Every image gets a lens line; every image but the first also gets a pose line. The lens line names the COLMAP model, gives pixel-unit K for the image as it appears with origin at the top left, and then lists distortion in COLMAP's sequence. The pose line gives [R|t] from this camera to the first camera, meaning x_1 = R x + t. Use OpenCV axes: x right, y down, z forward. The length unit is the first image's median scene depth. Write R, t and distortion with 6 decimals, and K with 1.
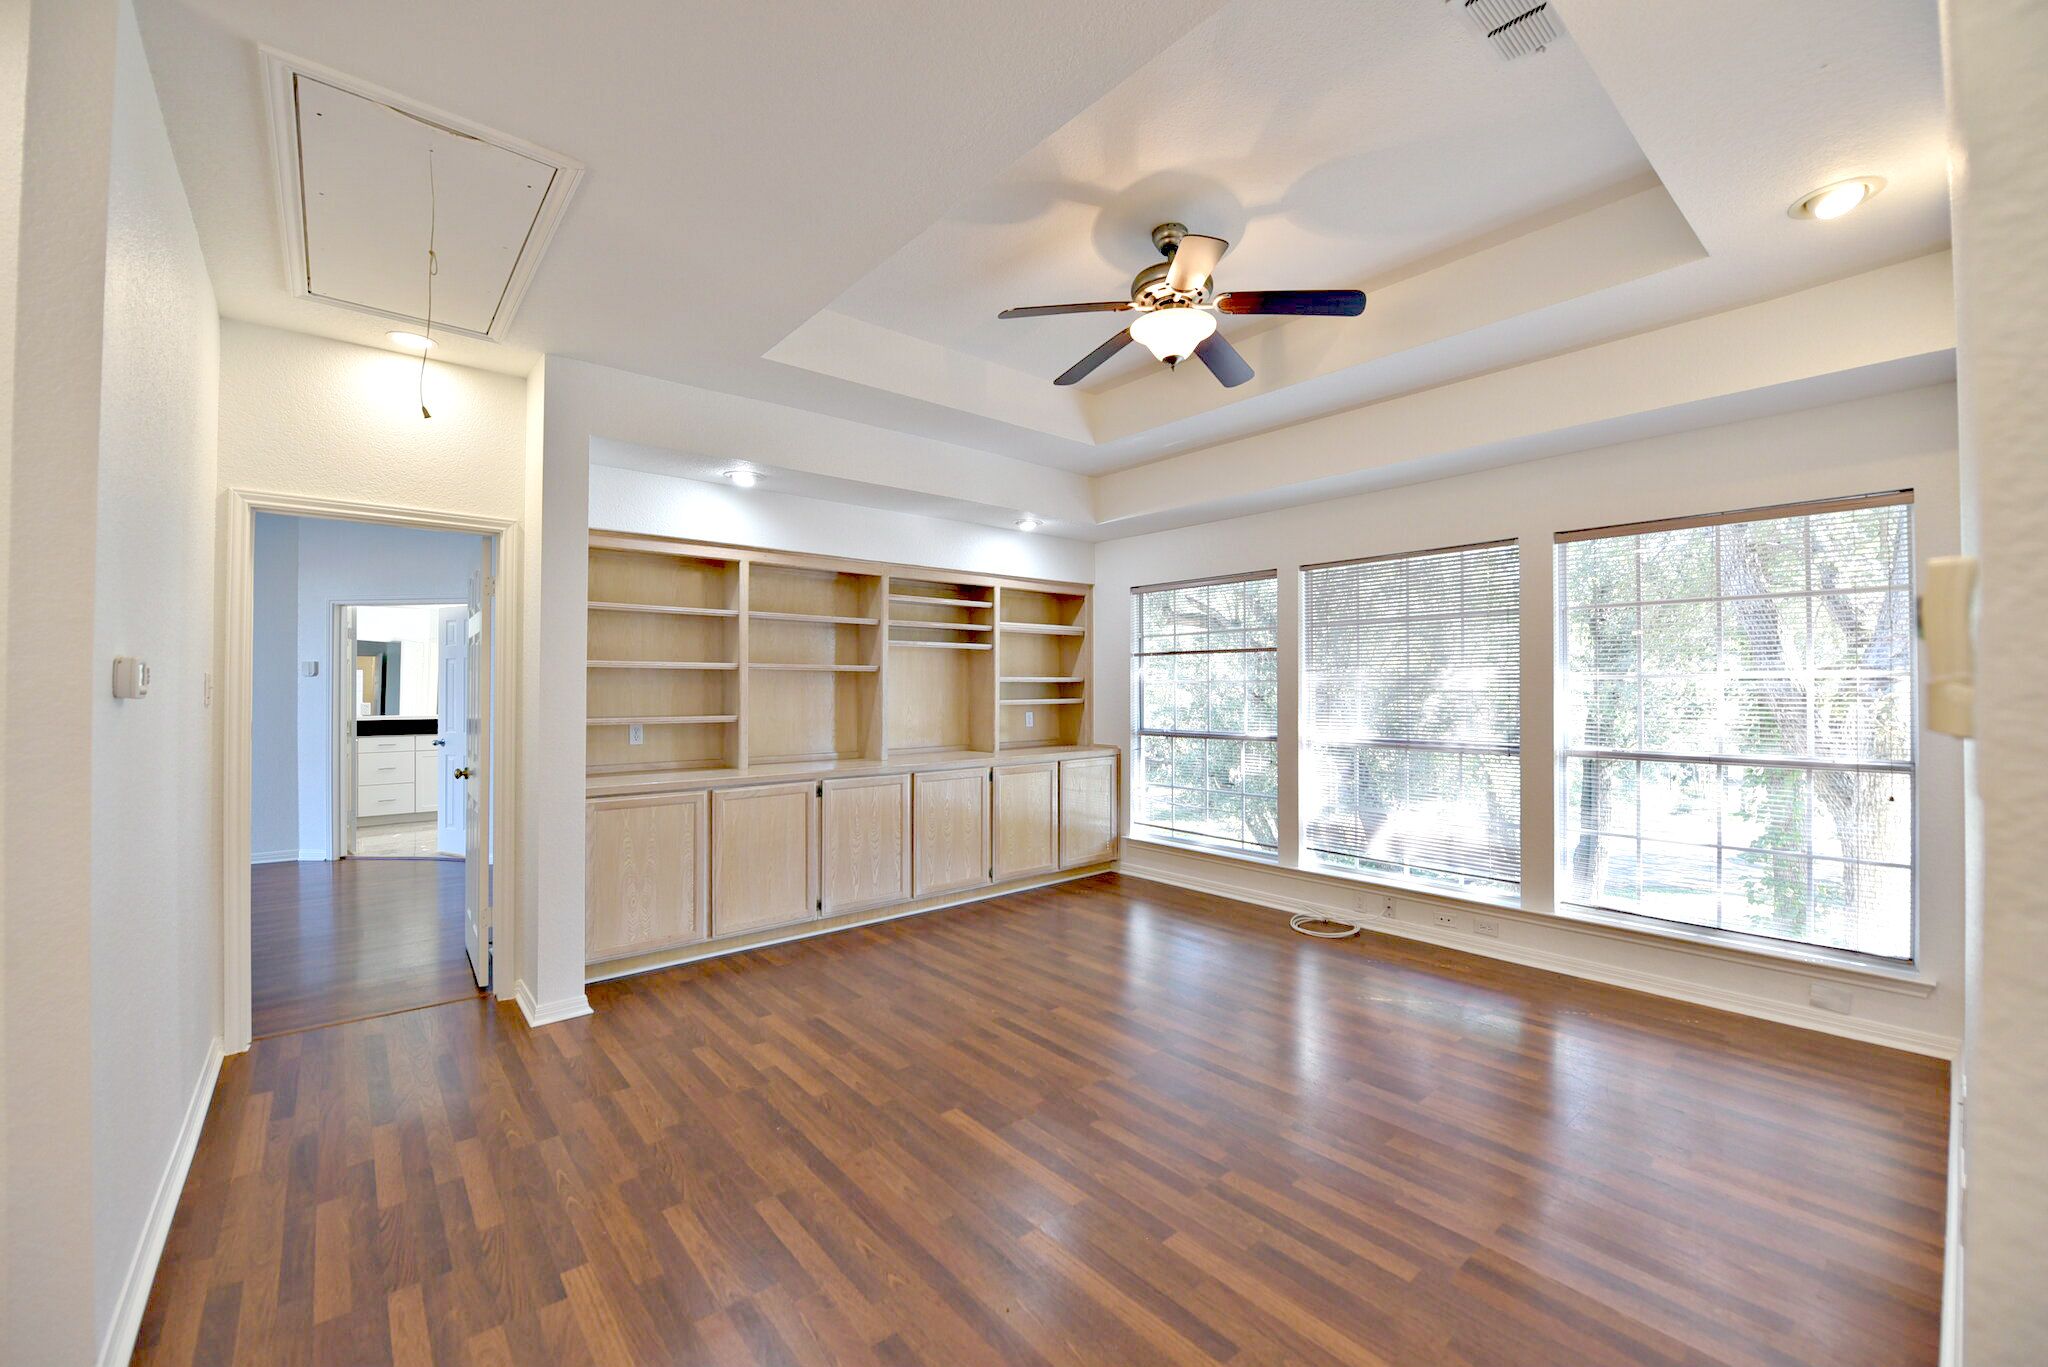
lens RADIAL K [[819.0, 0, 1032.5], [0, 819.0, 679.3], [0, 0, 1]] dist [-0.017788, -0.000964]
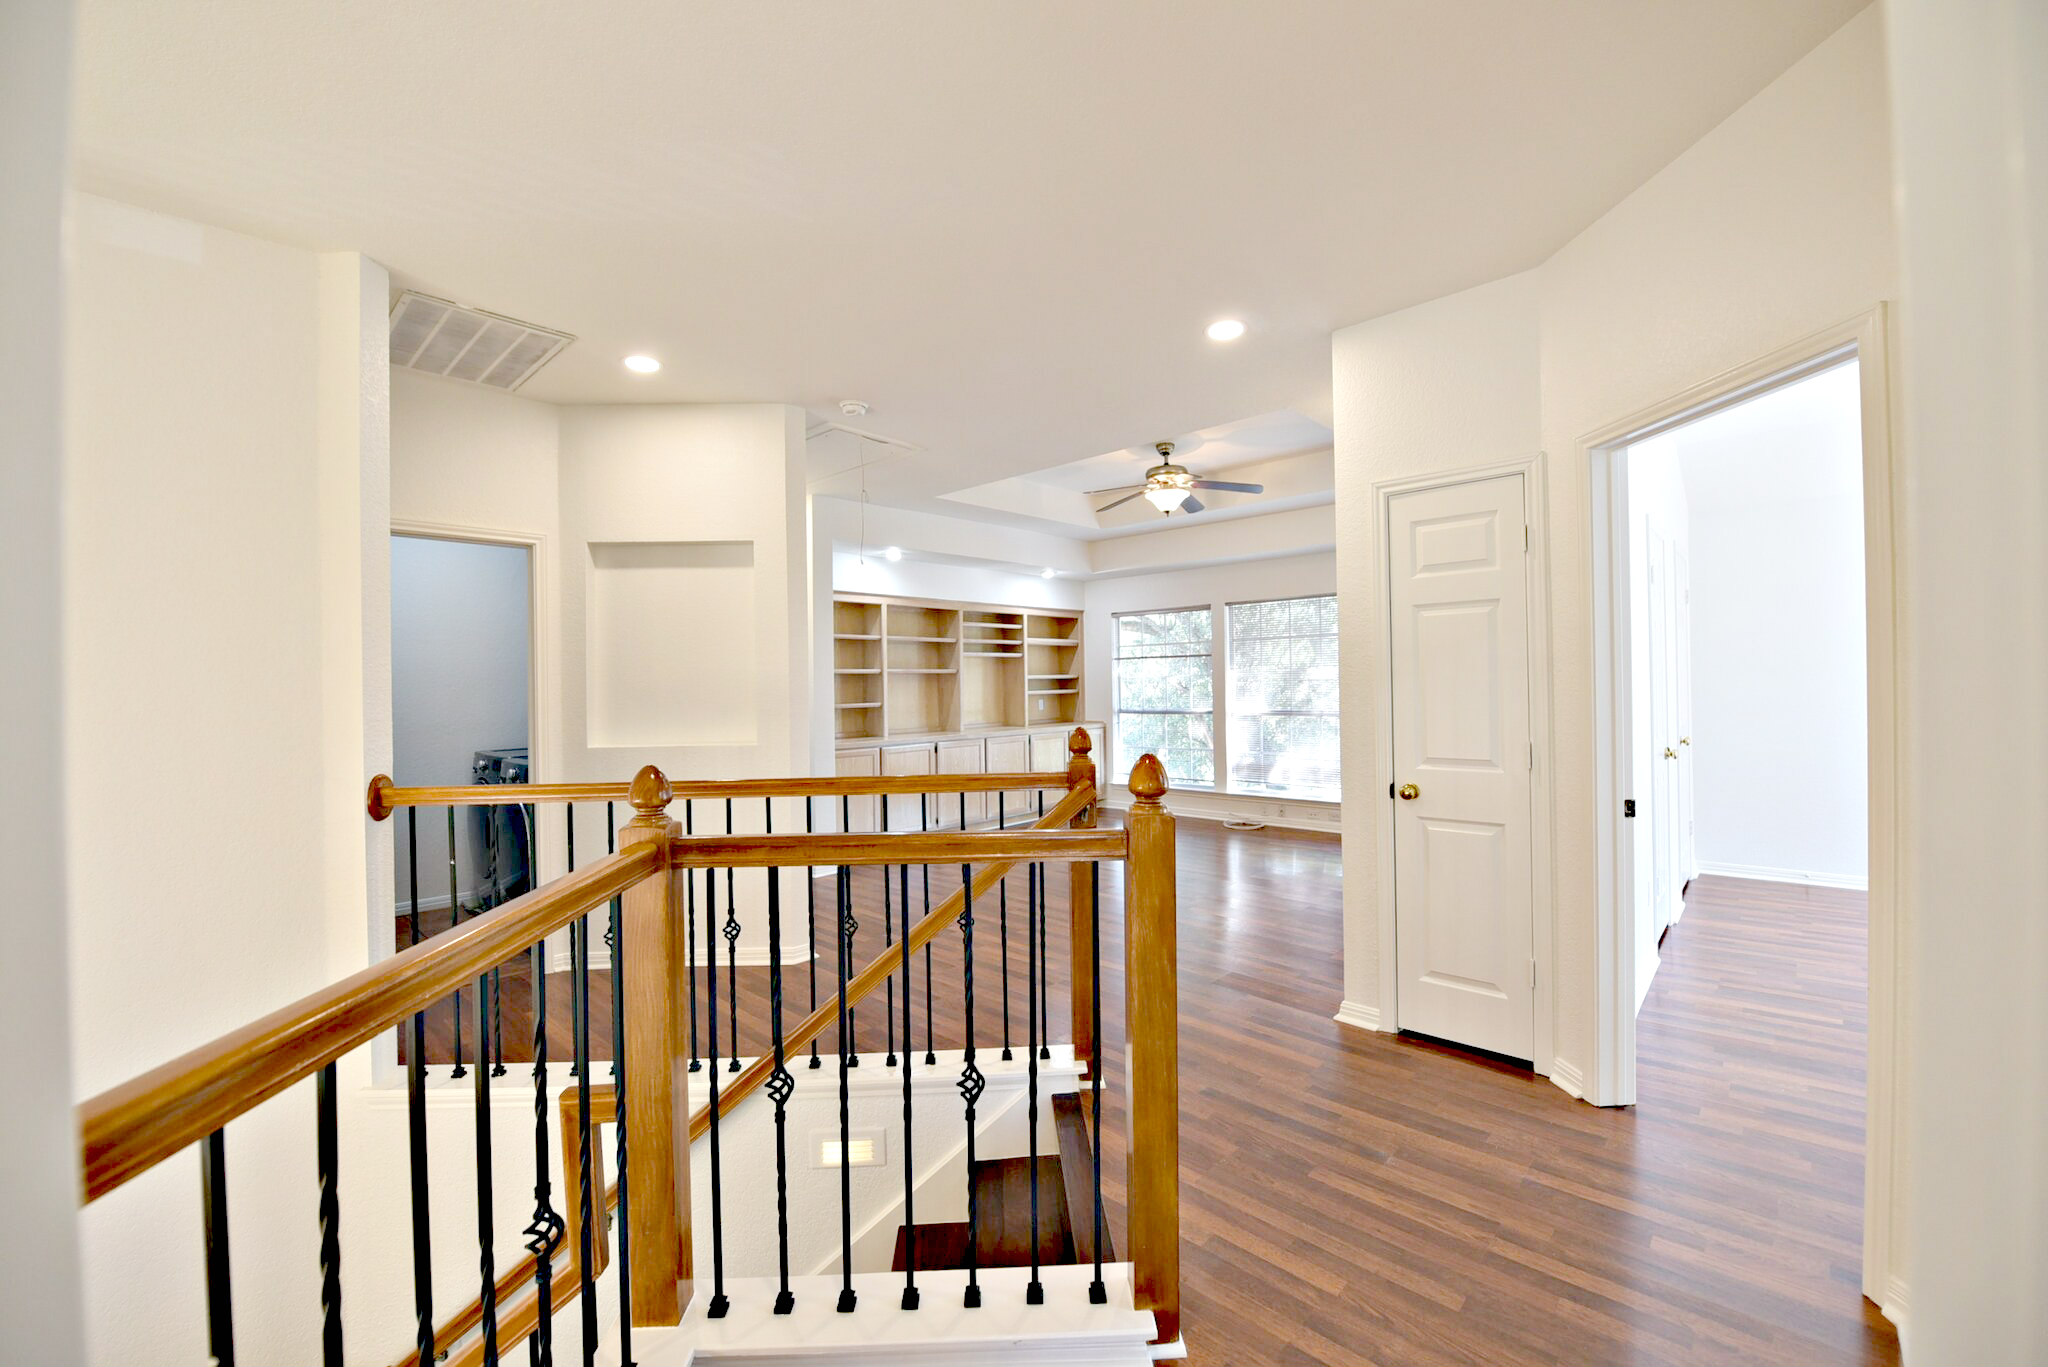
lens RADIAL K [[819.0, 0, 1016.8], [0, 819.0, 679.6], [0, 0, 1]] dist [-0.017788, -0.000964]
pose [[0.995955, -0.014620, 0.088656, -0.206931], [0.014203, 0.999885, 0.005336, -0.004038], [-0.088724, -0.004056, 0.996048, -0.516402]]
